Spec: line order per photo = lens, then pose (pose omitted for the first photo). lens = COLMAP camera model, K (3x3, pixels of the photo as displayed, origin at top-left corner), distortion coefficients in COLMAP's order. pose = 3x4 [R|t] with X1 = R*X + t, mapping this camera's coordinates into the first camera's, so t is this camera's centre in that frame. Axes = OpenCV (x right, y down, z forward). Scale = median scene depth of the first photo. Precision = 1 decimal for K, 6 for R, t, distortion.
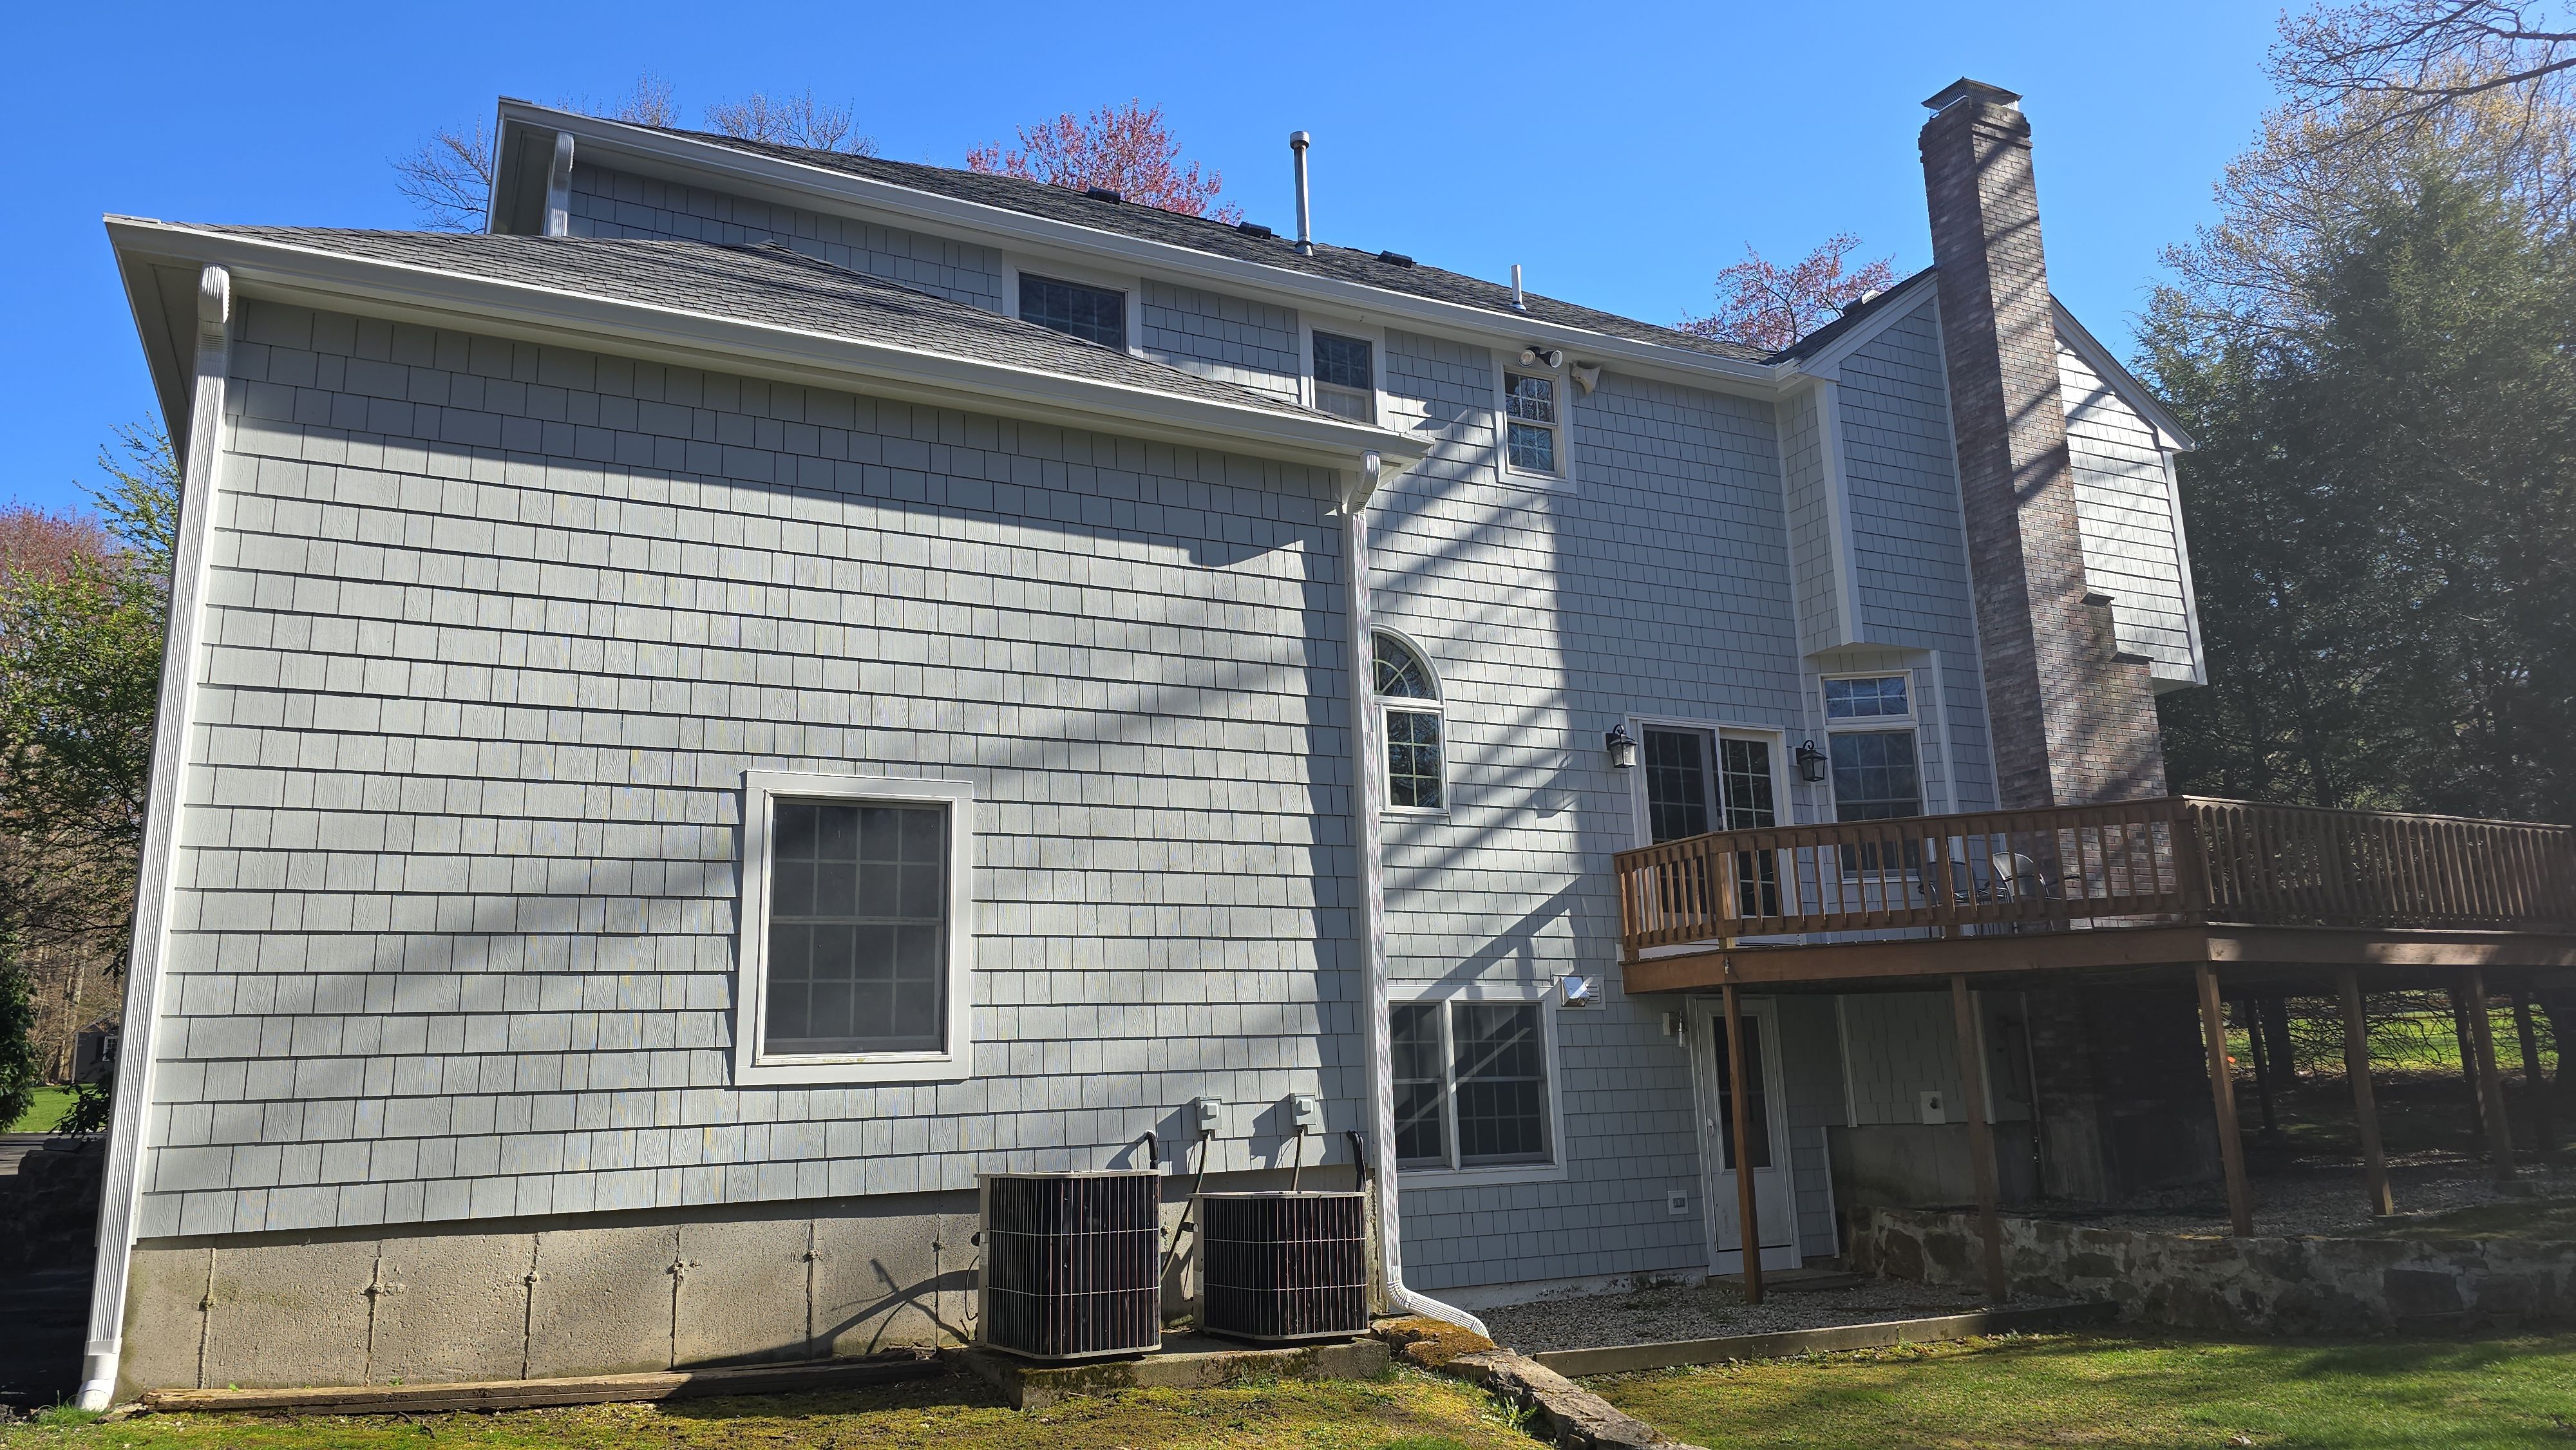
lens RADIAL K [[1700.9, 0, 1263.8], [0, 1700.9, 720.7], [0, 0, 1]] dist [0.065318, -0.054910]
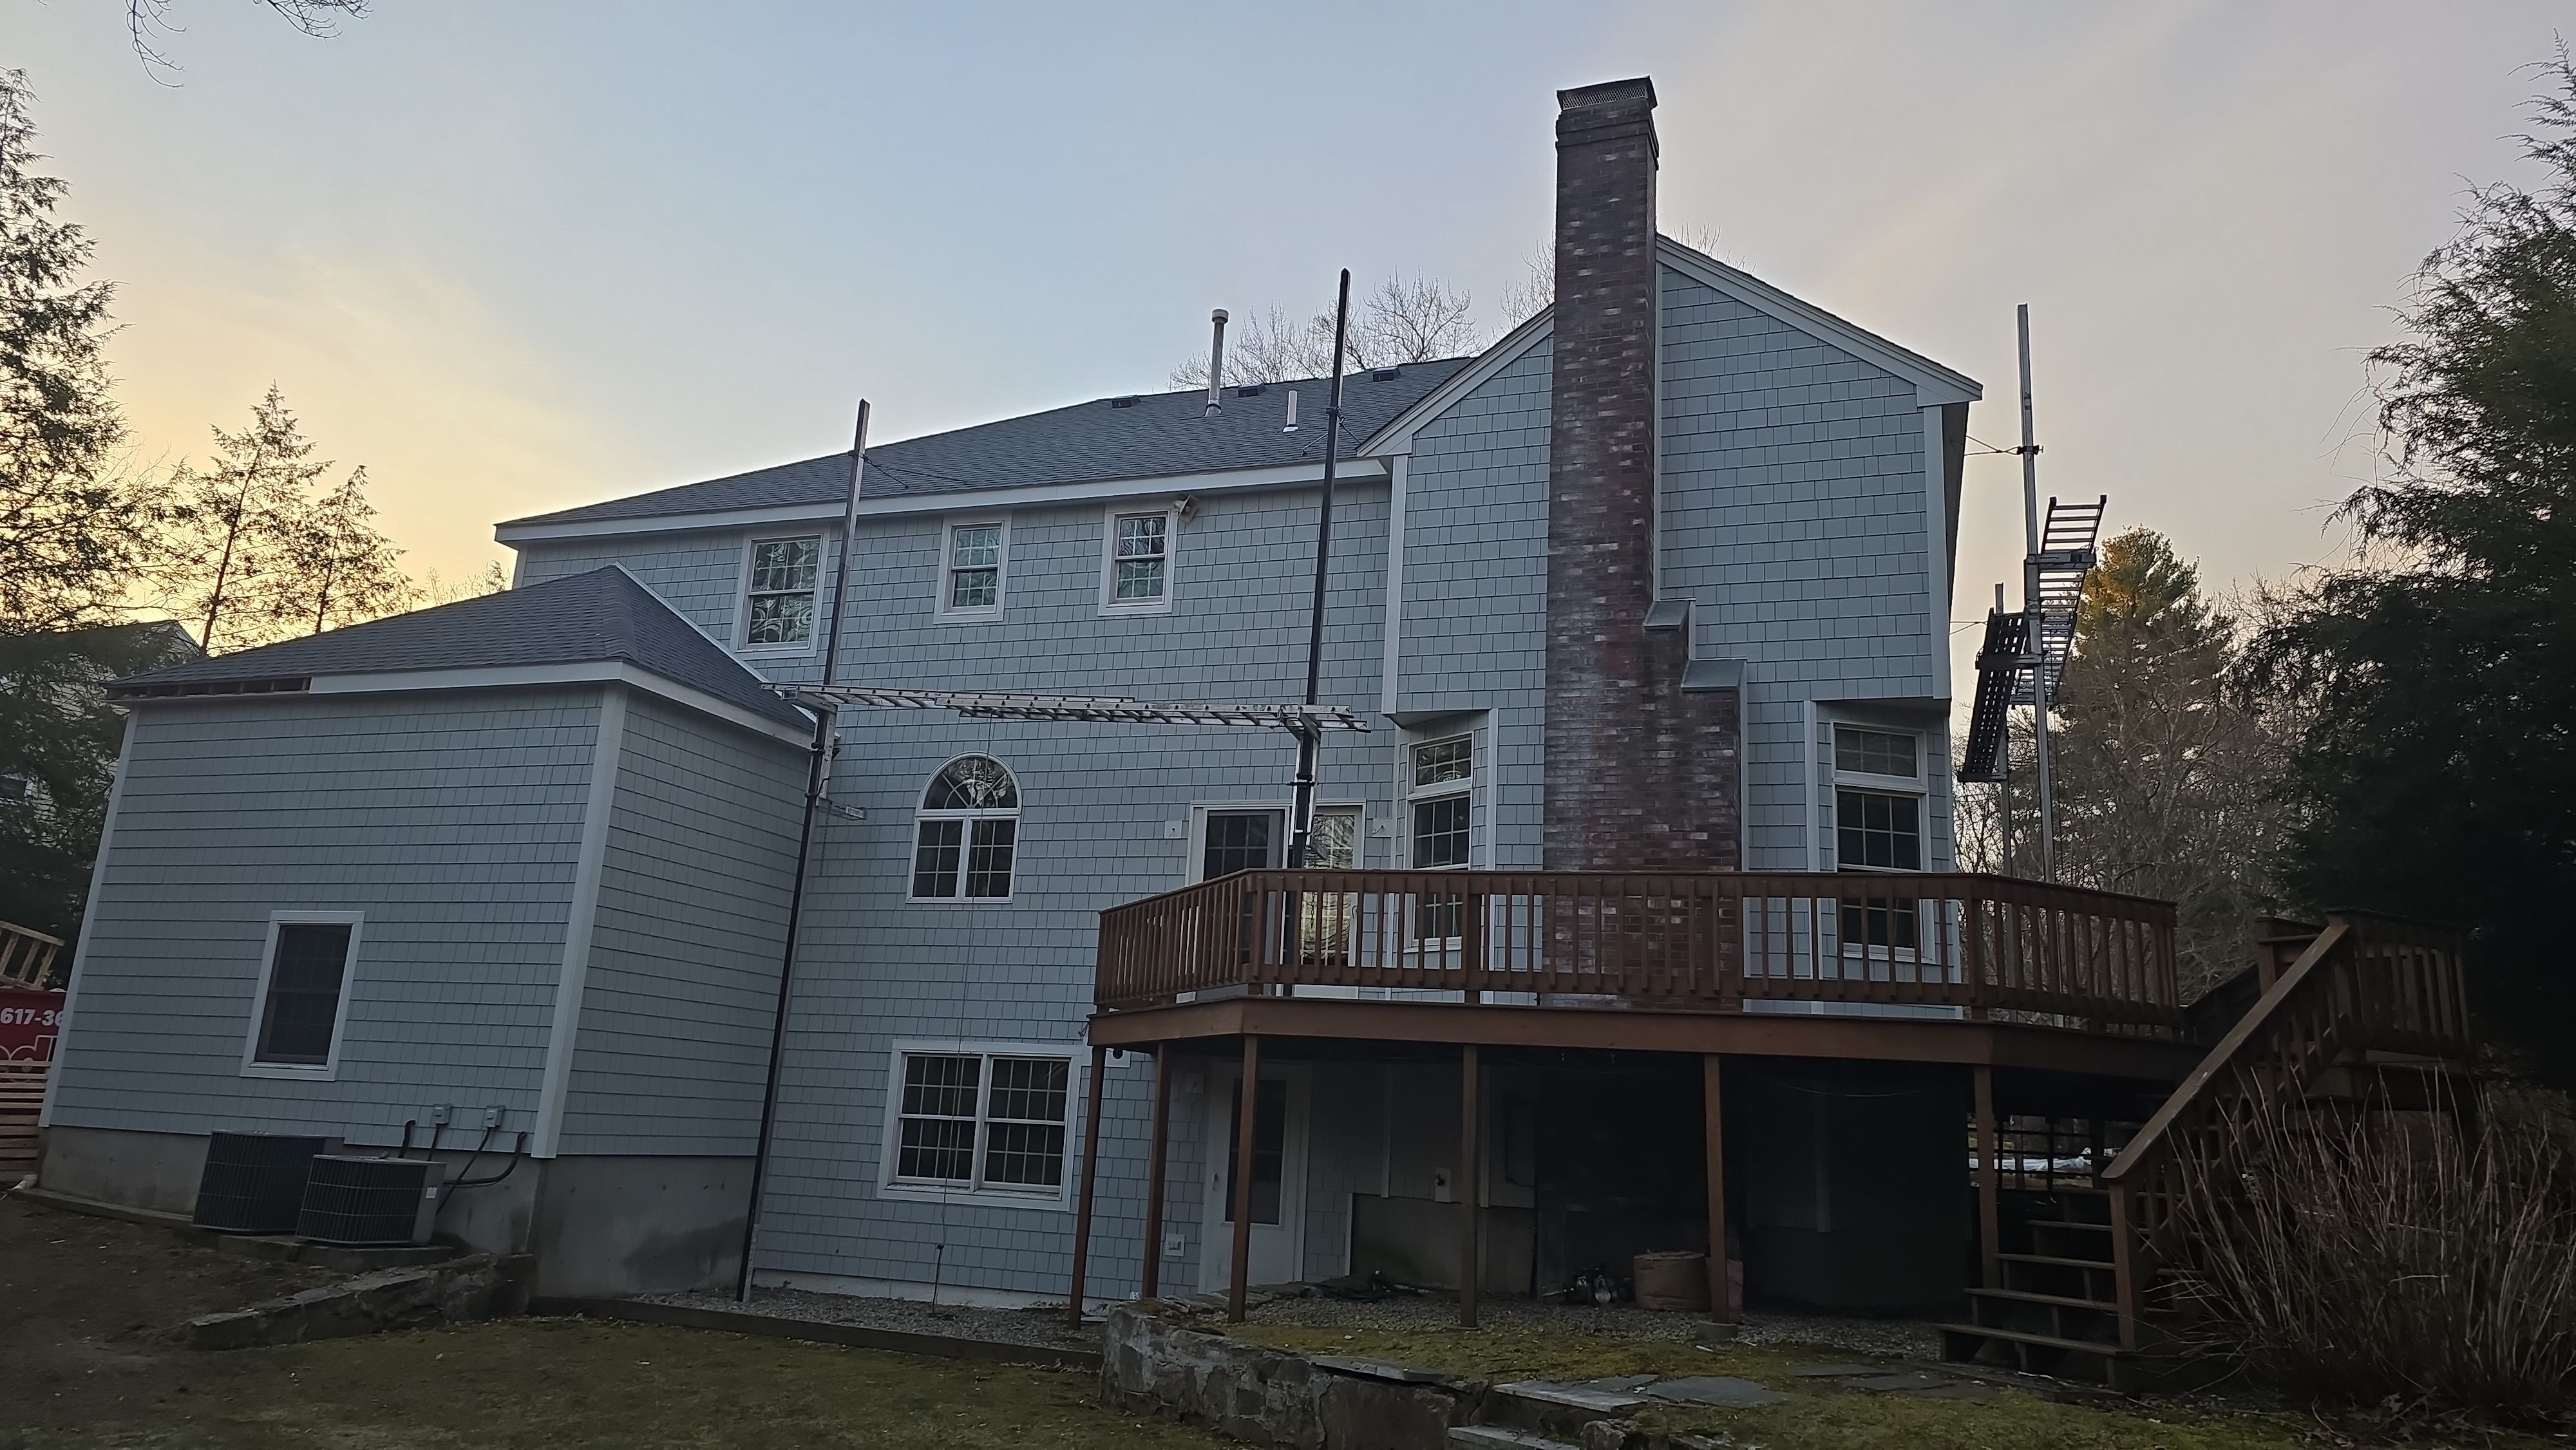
lens RADIAL K [[1689.1, 0, 1270.1], [0, 1689.1, 723.8], [0, 0, 1]] dist [0.083291, -0.075164]
pose [[0.691121, -0.101324, -0.715601, 1.059079], [0.080205, 0.994761, -0.063390, 0.018805], [0.718275, -0.013585, 0.695627, 0.268551]]
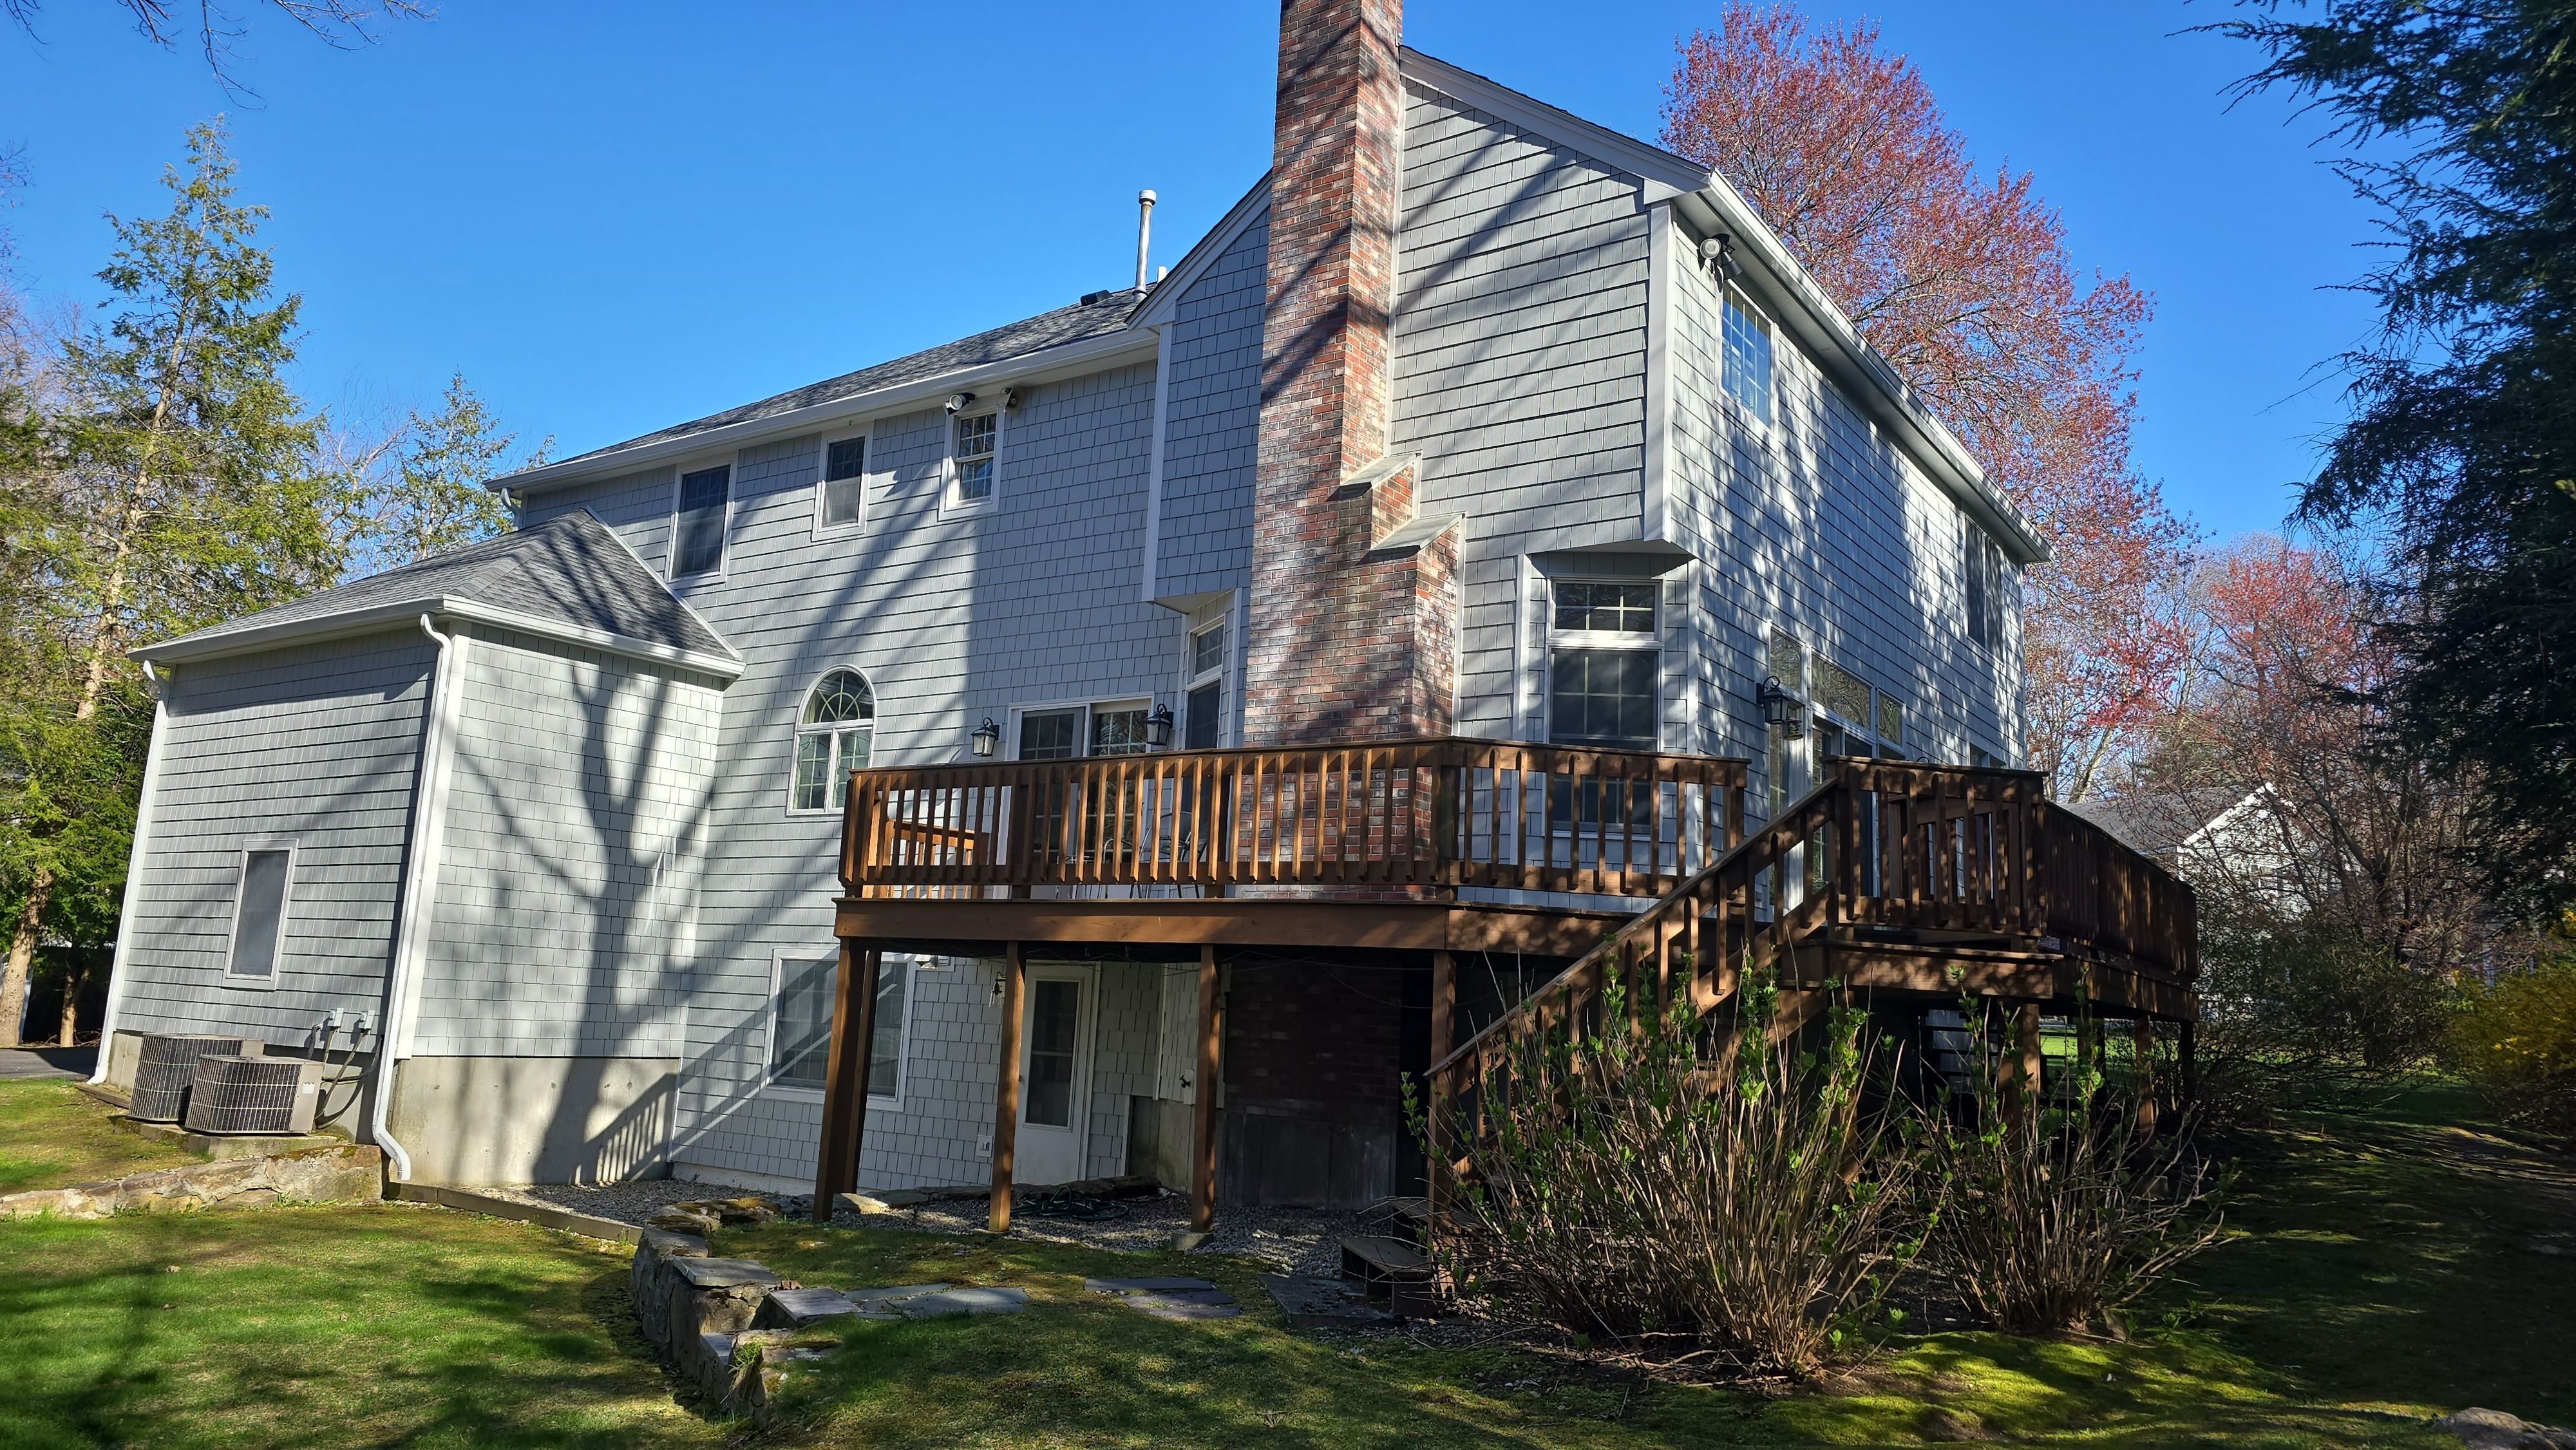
lens RADIAL K [[1692.9, 0, 1277.7], [0, 1692.9, 722.0], [0, 0, 1]] dist [0.109322, -0.165094]
pose [[0.481476, -0.092996, -0.871512, 1.264683], [0.124227, 0.991557, -0.037175, 0.070144], [0.867611, -0.090366, 0.488963, 0.620738]]
